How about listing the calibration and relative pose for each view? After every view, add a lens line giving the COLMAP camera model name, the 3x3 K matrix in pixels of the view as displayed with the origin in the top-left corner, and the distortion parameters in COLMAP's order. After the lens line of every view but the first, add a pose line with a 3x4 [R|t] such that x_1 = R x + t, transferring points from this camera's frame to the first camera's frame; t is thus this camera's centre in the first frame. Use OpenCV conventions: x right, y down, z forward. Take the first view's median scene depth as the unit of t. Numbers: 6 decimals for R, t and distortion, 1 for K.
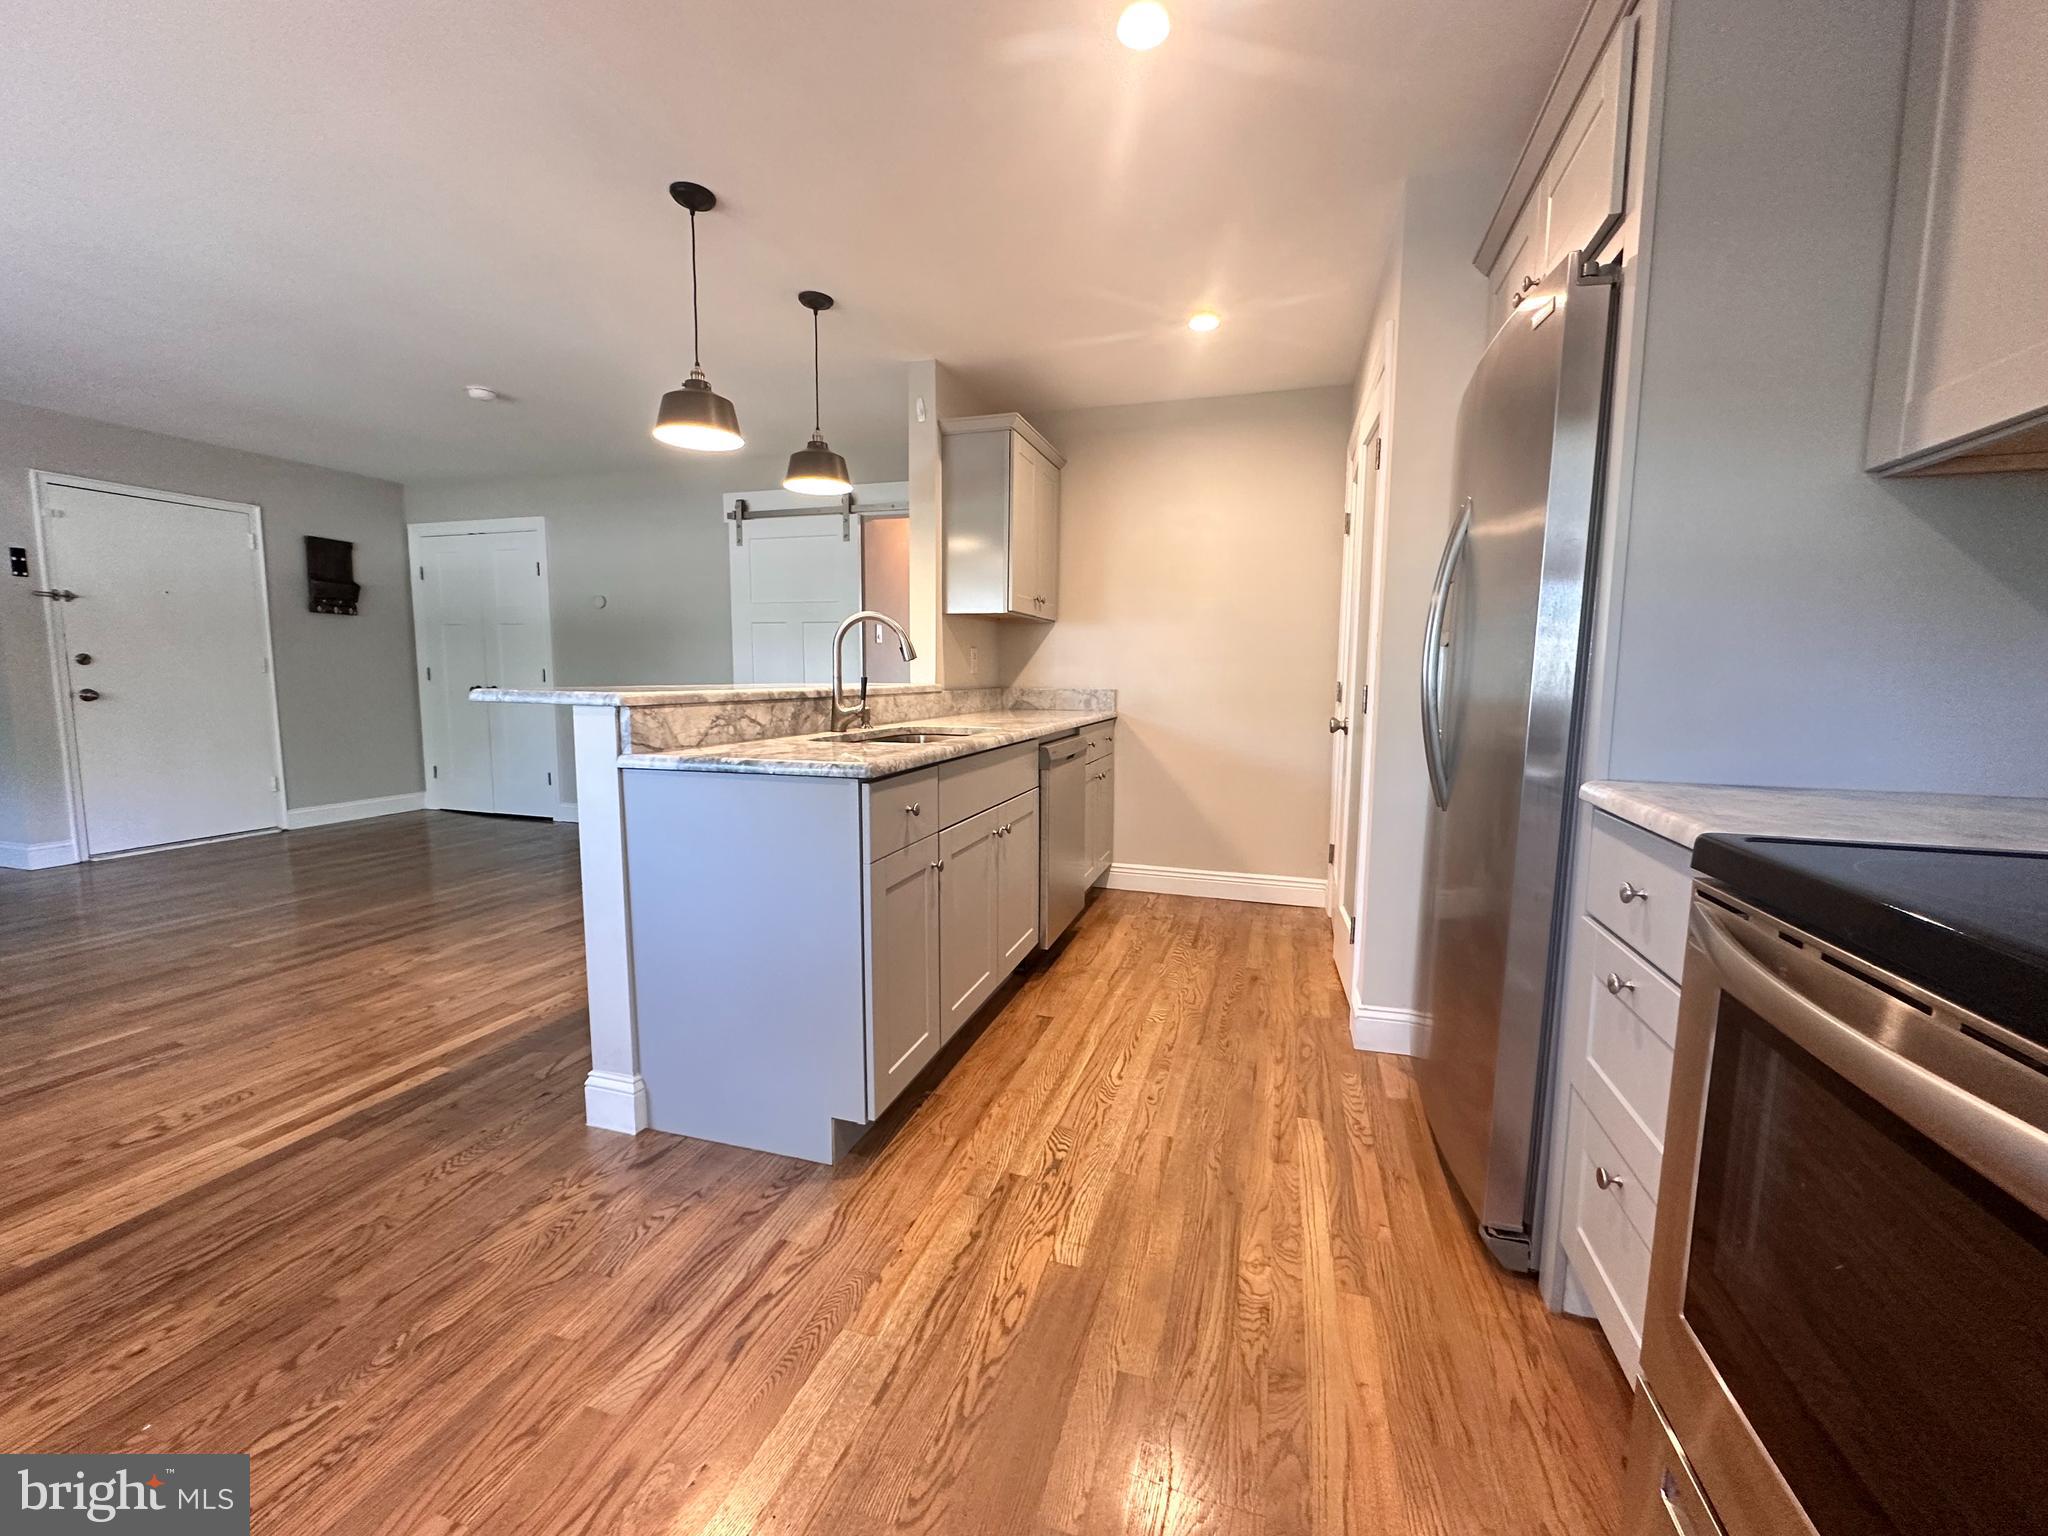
lens RADIAL K [[836.5, 0, 1022.1], [0, 836.5, 762.5], [0, 0, 1]] dist [-0.003996, 0.000836]
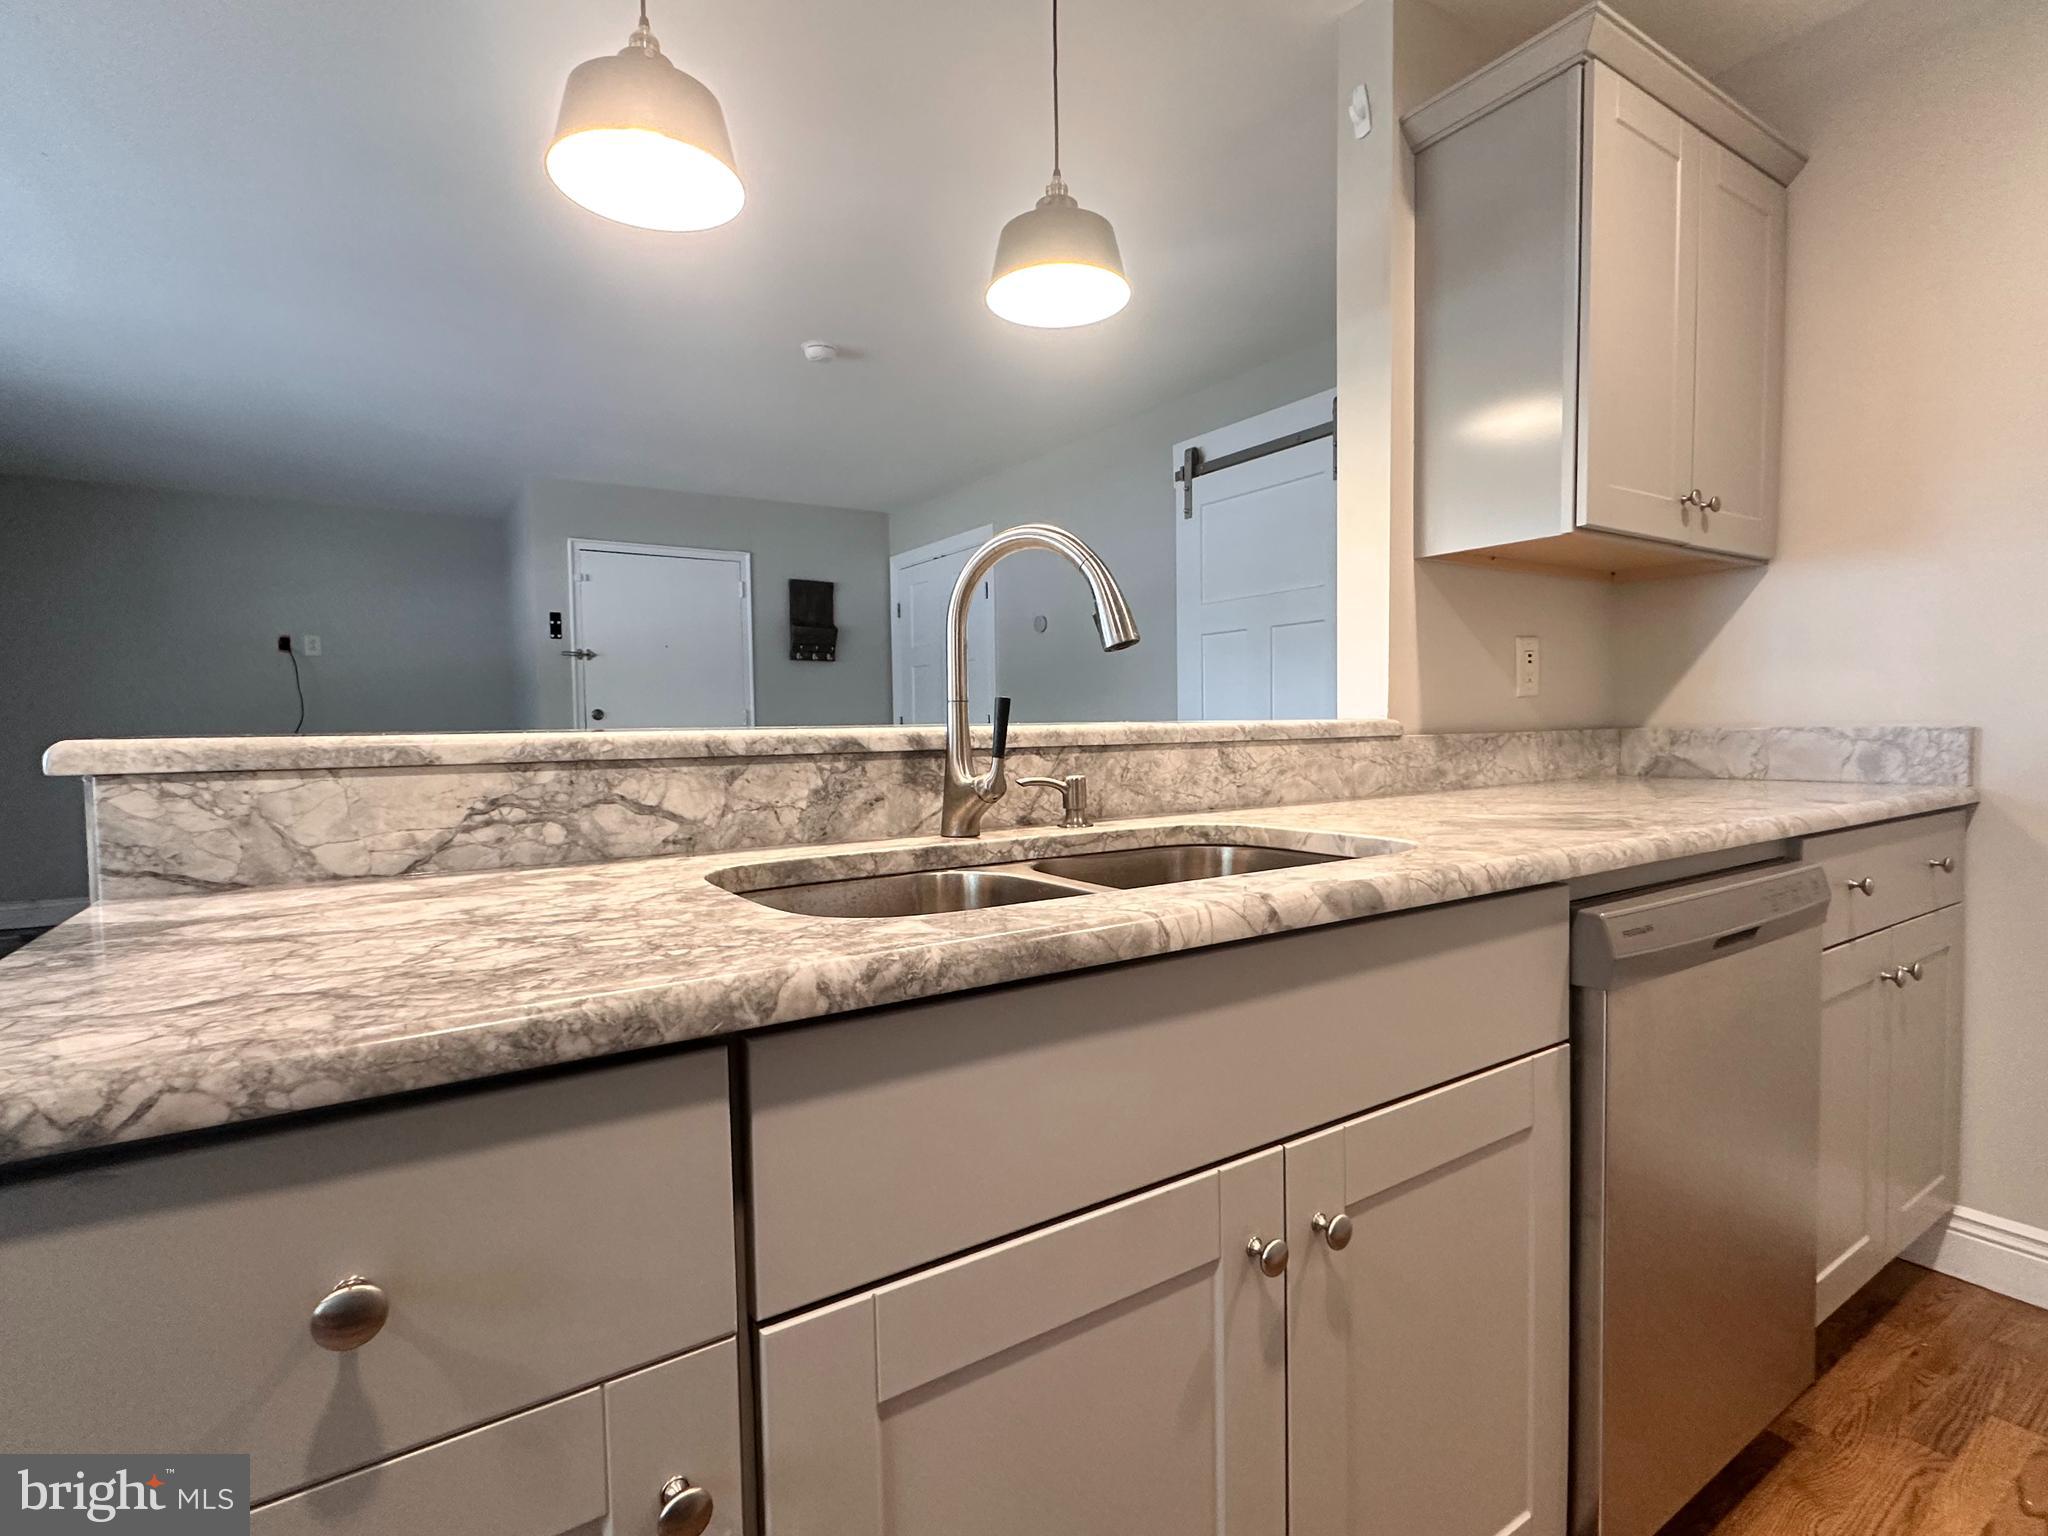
lens RADIAL K [[990.7, 0, 1018.8], [0, 990.7, 770.1], [0, 0, 1]] dist [-0.002323, 0.000349]
pose [[0.772561, 0.010873, -0.634847, 0.102740], [-0.047213, 0.998069, -0.040360, -0.050827], [0.633182, 0.061153, 0.771583, 0.651458]]
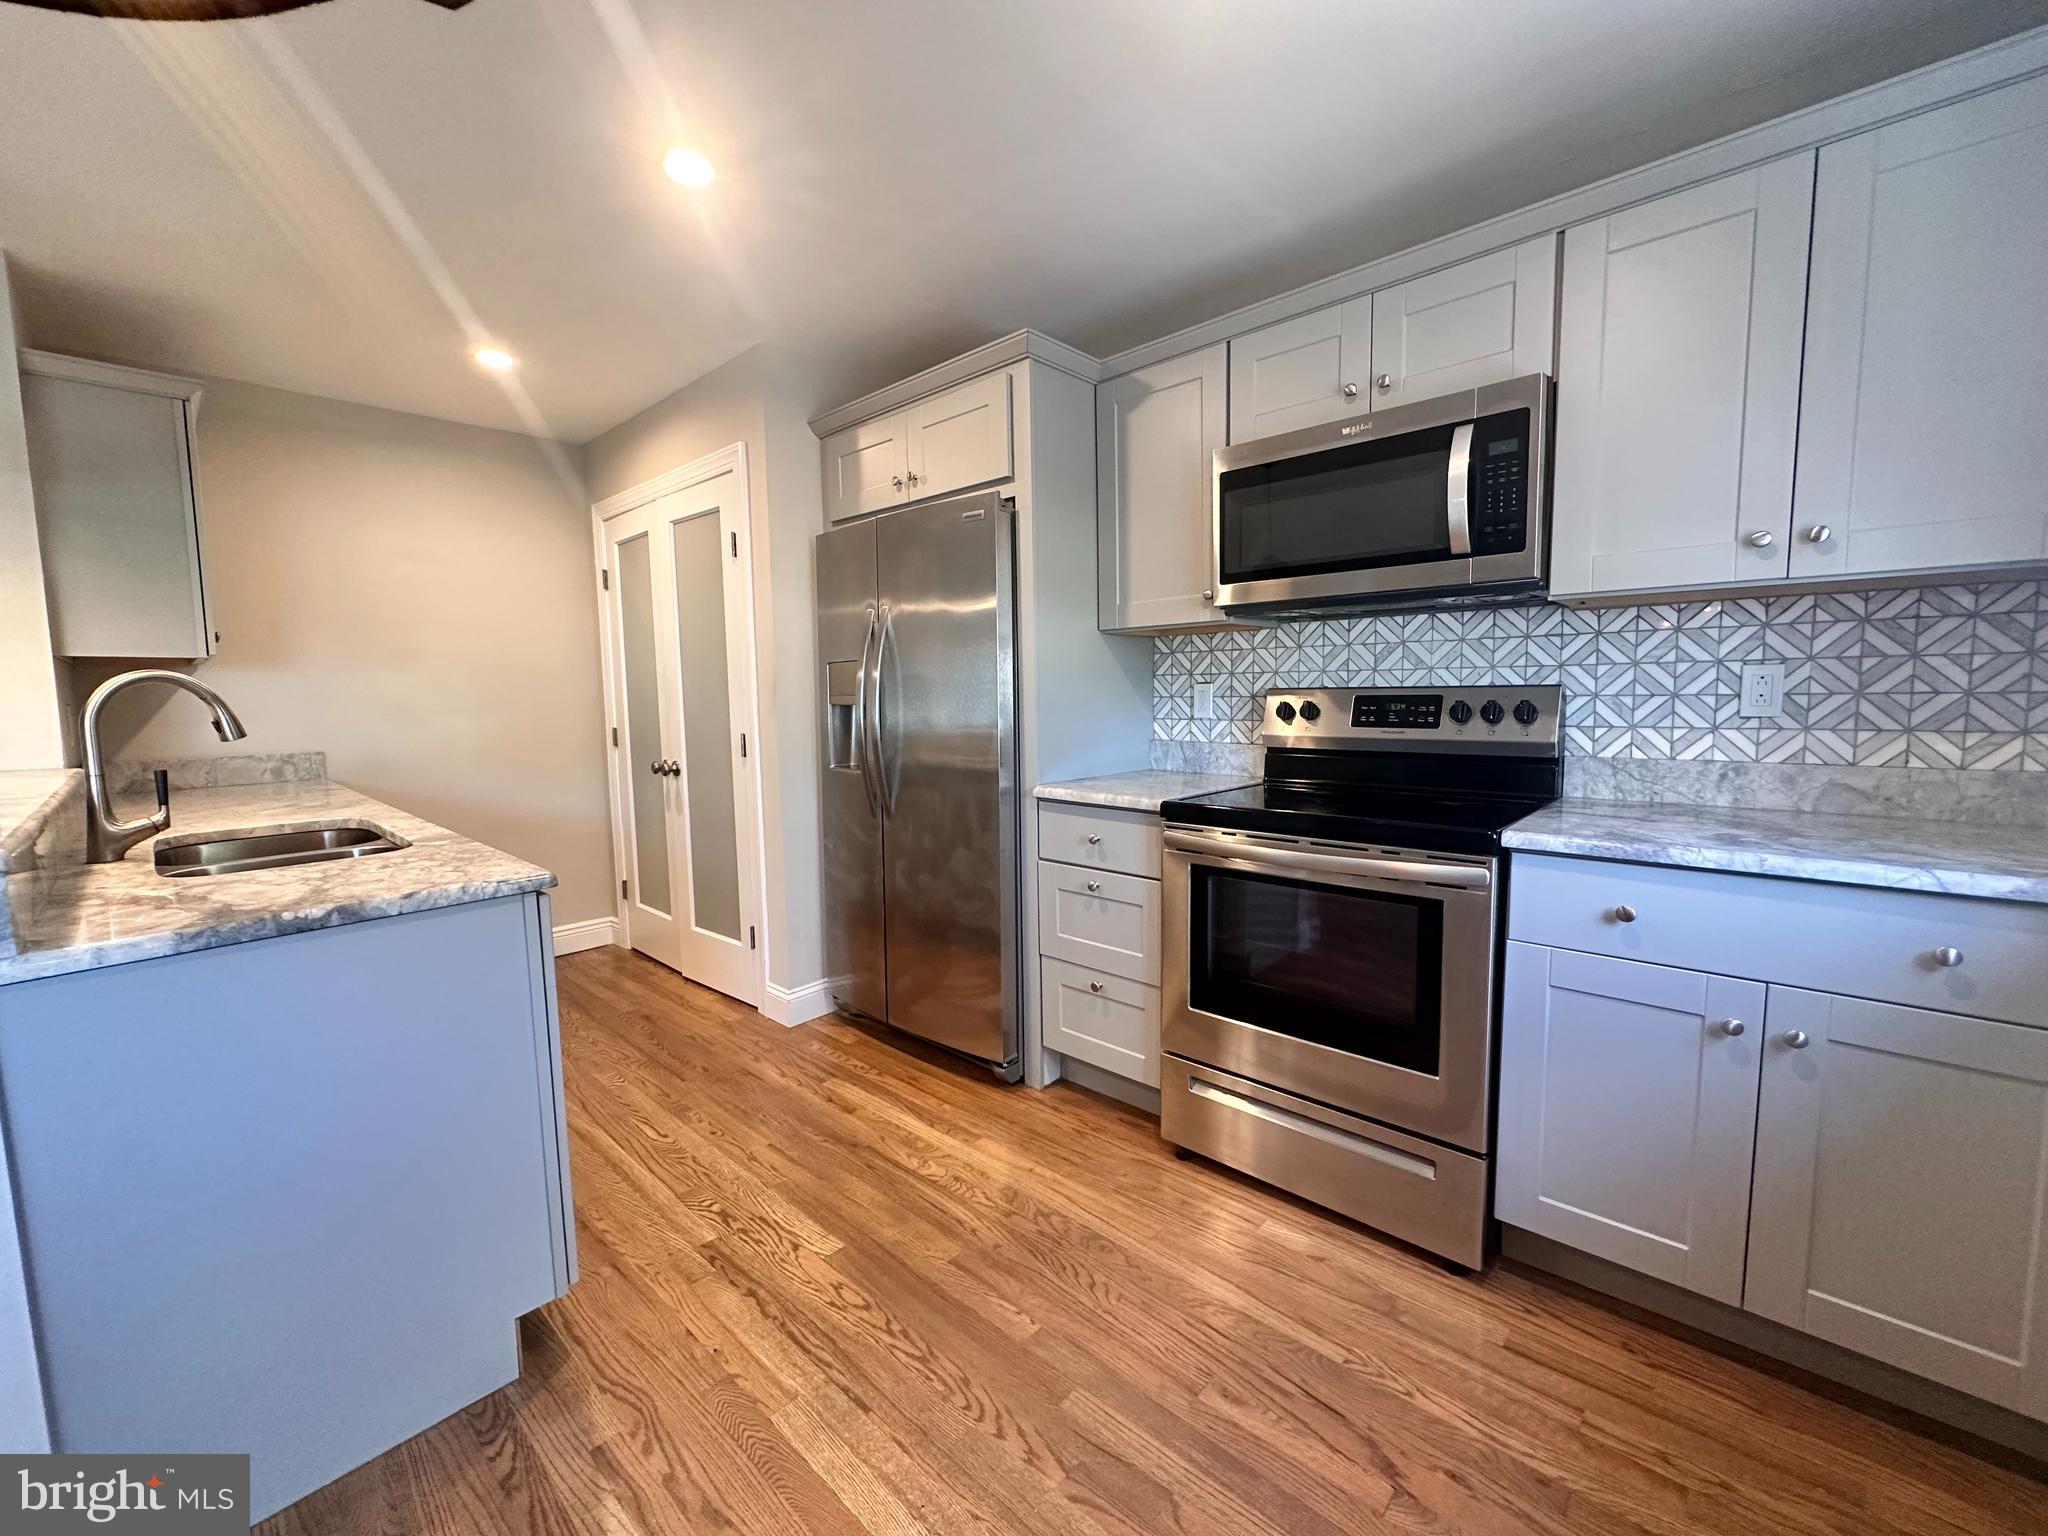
lens RADIAL K [[815.6, 0, 1021.8], [0, 815.6, 763.0], [0, 0, 1]] dist [-0.002510, 0.000075]
pose [[0.431532, -0.095745, 0.897002, -0.462349], [0.116278, 0.991960, 0.049941, -0.061115], [-0.894572, 0.082751, 0.439196, 0.121178]]
